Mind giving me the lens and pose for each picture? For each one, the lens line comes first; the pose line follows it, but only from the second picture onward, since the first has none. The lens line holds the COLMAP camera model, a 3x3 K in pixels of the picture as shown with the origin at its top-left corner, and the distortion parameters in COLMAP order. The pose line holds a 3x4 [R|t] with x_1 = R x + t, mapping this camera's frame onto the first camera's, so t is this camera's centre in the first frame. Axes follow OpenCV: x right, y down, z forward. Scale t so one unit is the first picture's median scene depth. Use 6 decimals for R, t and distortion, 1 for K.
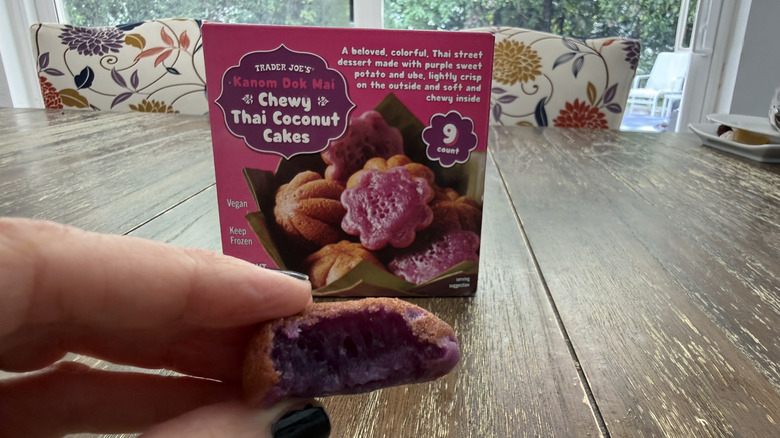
lens RADIAL K [[557.9, 0, 426.1], [0, 557.9, 257.4], [0, 0, 1]] dist [0.002282, 0.000244]
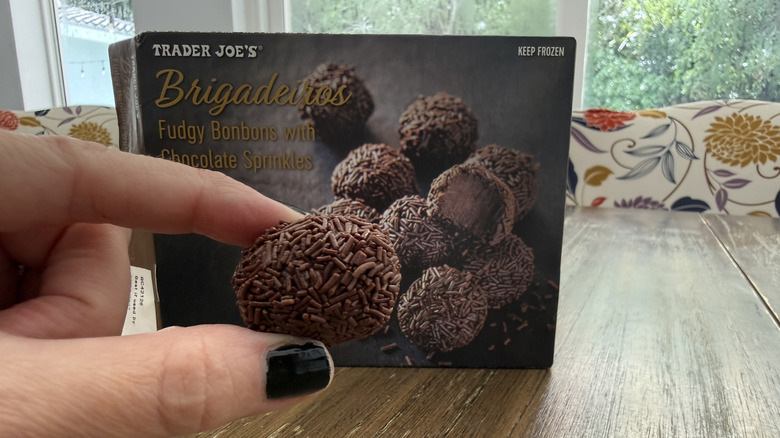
lens RADIAL K [[557.9, 0, 426.1], [0, 557.9, 257.4], [0, 0, 1]] dist [0.002282, 0.000244]
pose [[0.944369, 0.059755, -0.323413, -0.009938], [-0.107871, 0.985236, -0.132947, -0.024184], [0.310694, 0.160438, 0.936872, 0.125798]]
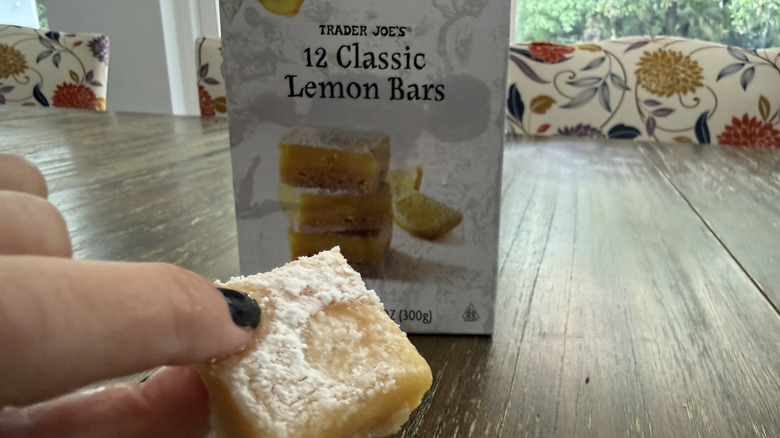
lens RADIAL K [[563.0, 0, 437.8], [0, 563.0, 196.6], [0, 0, 1]] dist [-0.000254, -0.002976]
pose [[0.983639, 0.042167, -0.175148, -0.049018], [-0.061569, 0.992366, -0.106860, -0.027487], [0.169305, 0.115896, 0.978726, 0.057073]]
